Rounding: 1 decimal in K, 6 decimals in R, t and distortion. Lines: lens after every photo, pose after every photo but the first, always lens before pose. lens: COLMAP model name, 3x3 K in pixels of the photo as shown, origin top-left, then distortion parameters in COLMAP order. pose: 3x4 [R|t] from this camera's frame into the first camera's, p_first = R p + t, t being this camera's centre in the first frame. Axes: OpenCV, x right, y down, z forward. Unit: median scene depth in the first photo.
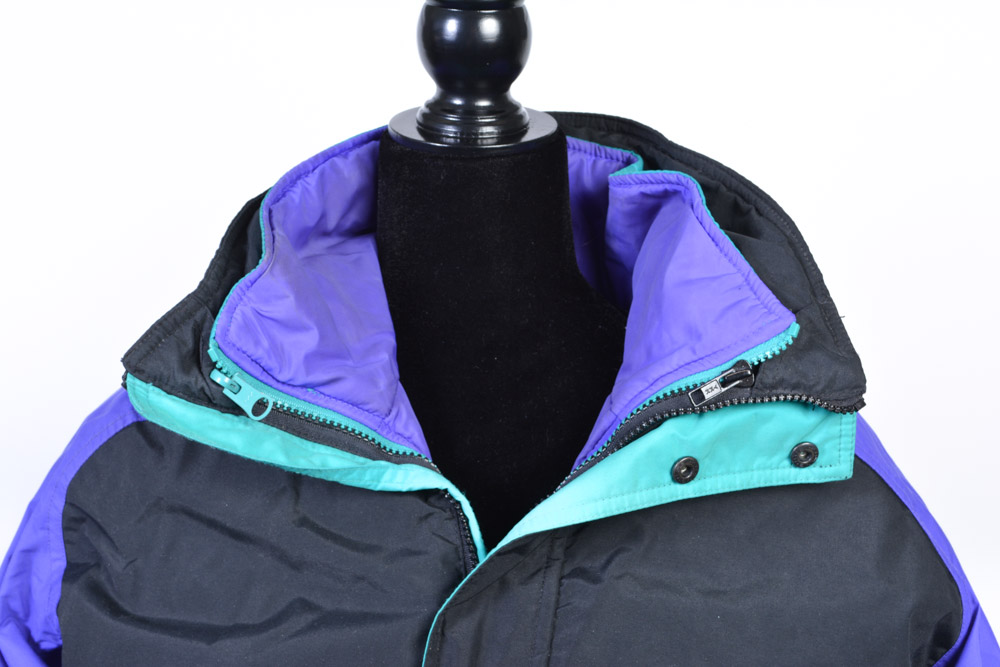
lens RADIAL K [[1303.6, 0, 481.9], [0, 1303.6, 330.1], [0, 0, 1]] dist [-0.056852, 0.000000]
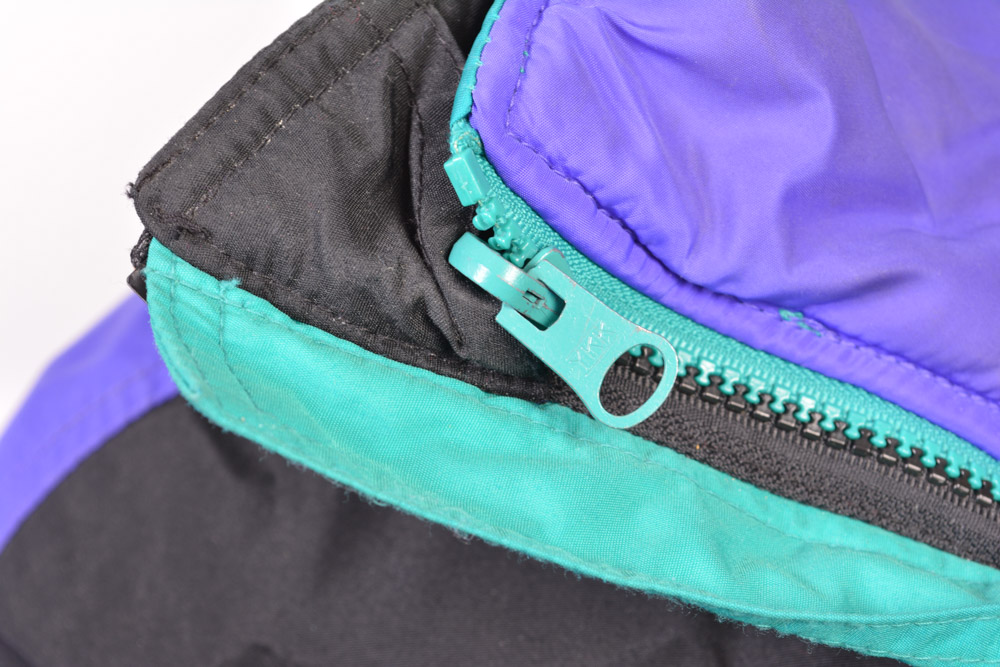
lens RADIAL K [[2302.1, 0, 498.9], [0, 2302.1, 331.6], [0, 0, 1]] dist [-0.058300, 0.000000]
pose [[0.989649, 0.034481, -0.139306, -0.125999], [-0.023723, 0.996658, 0.078162, 0.012262], [0.141535, -0.074048, 0.987160, 0.505324]]
